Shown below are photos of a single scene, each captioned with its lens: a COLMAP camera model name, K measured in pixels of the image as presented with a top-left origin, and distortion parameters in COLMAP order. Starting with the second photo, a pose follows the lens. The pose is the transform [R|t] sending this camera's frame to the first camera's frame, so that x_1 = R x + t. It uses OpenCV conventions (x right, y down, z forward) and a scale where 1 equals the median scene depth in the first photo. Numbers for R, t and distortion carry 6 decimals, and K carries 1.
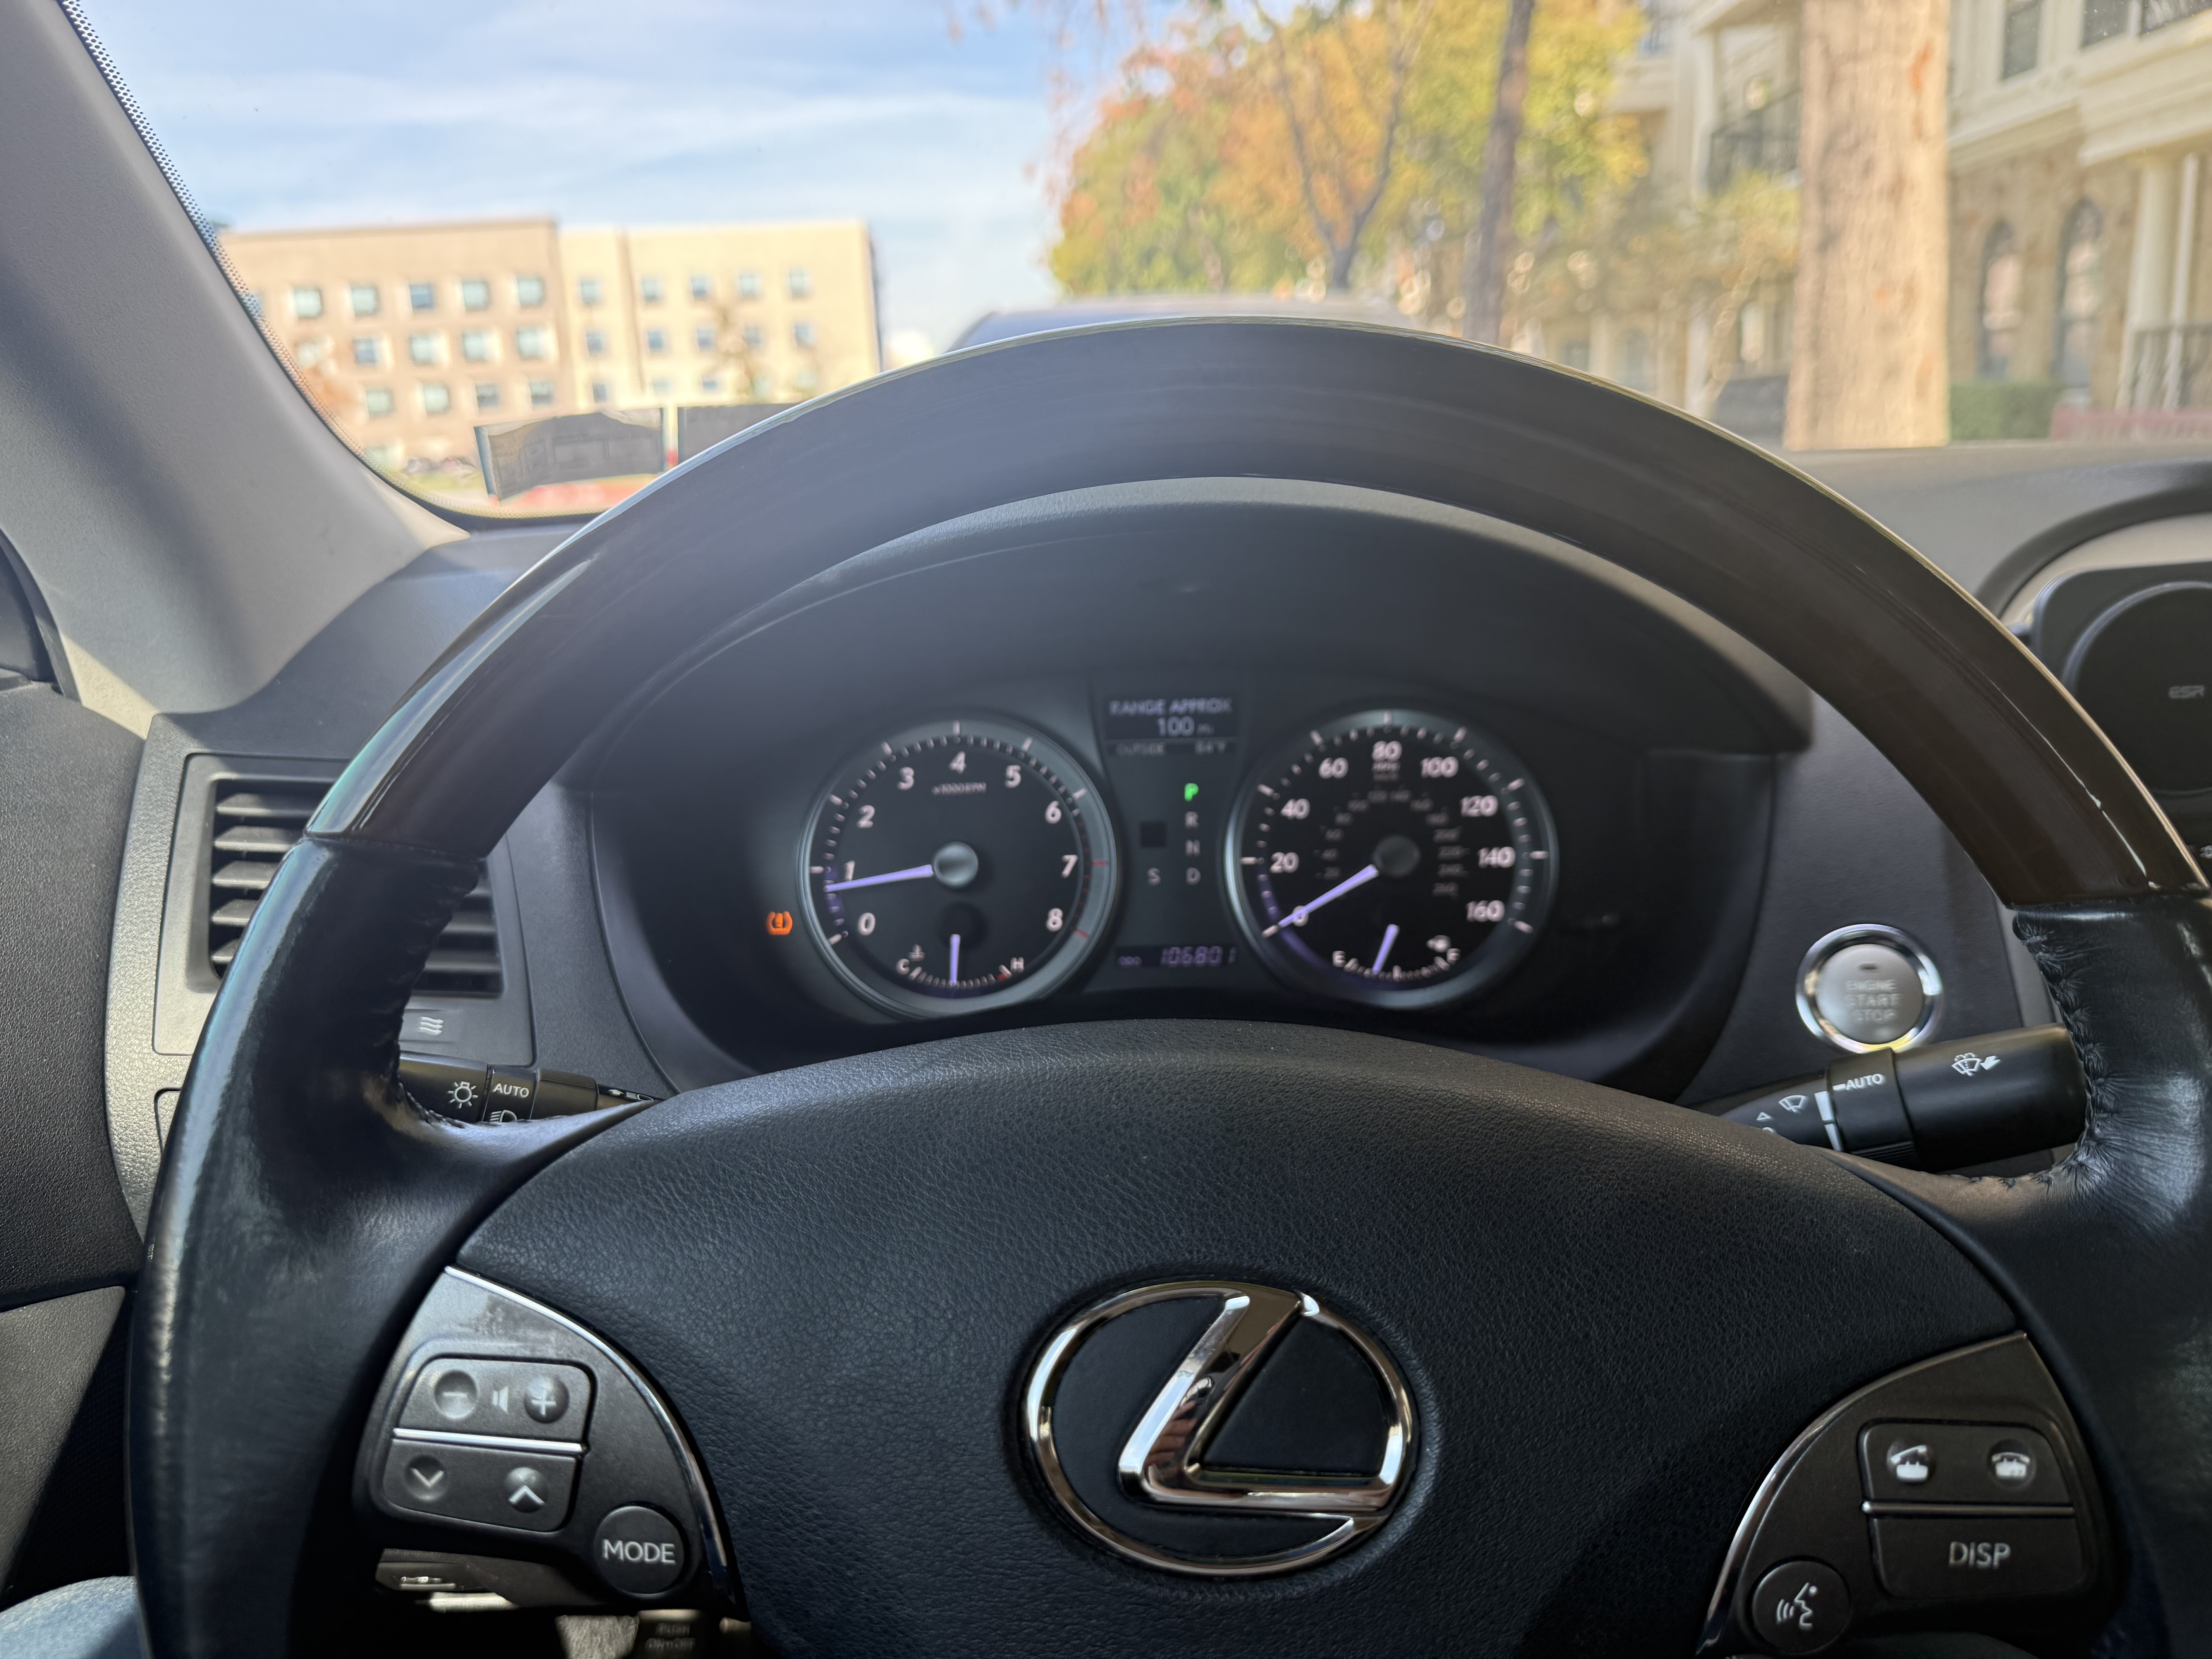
lens RADIAL K [[1564.6, 0, 1100.9], [0, 1564.6, 836.6], [0, 0, 1]] dist [0.040378, -0.048172]
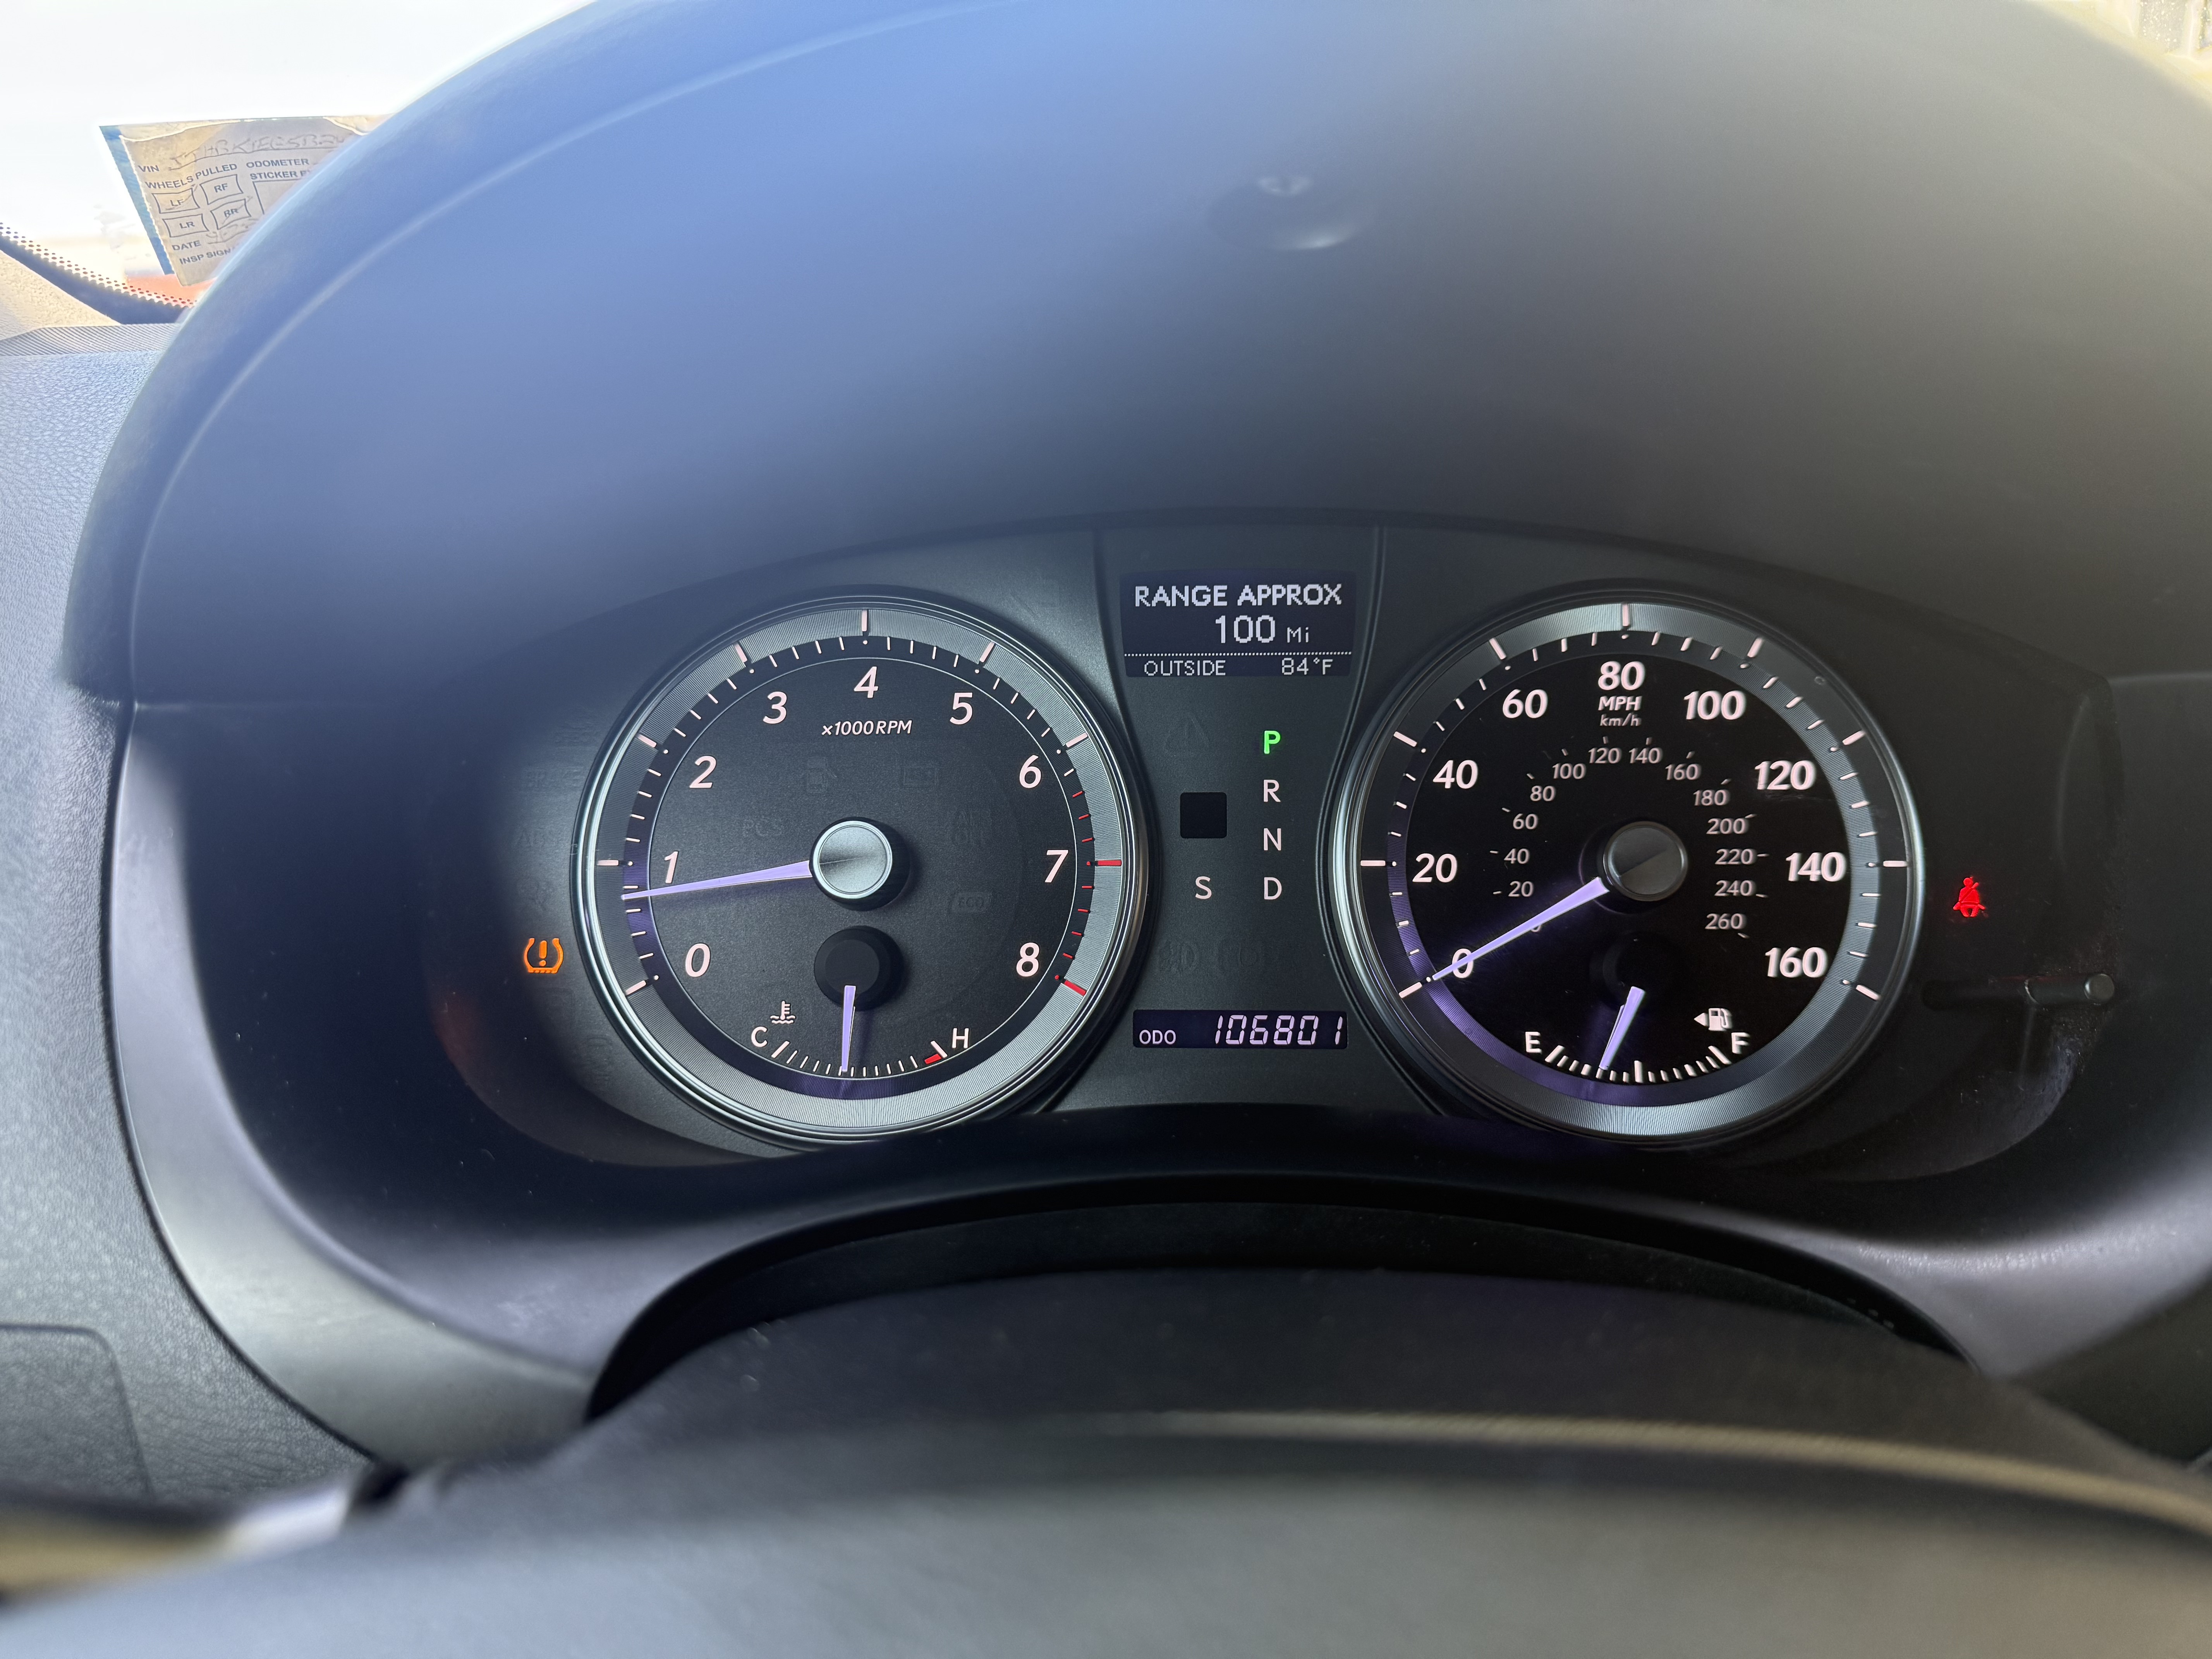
lens RADIAL K [[1564.6, 0, 1100.7], [0, 1564.6, 828.4], [0, 0, 1]] dist [0.040378, -0.048172]
pose [[0.999488, 0.021025, -0.024110, 0.009868], [-0.021440, 0.999625, -0.017061, 0.014228], [0.023742, 0.017569, 0.999564, 0.431934]]
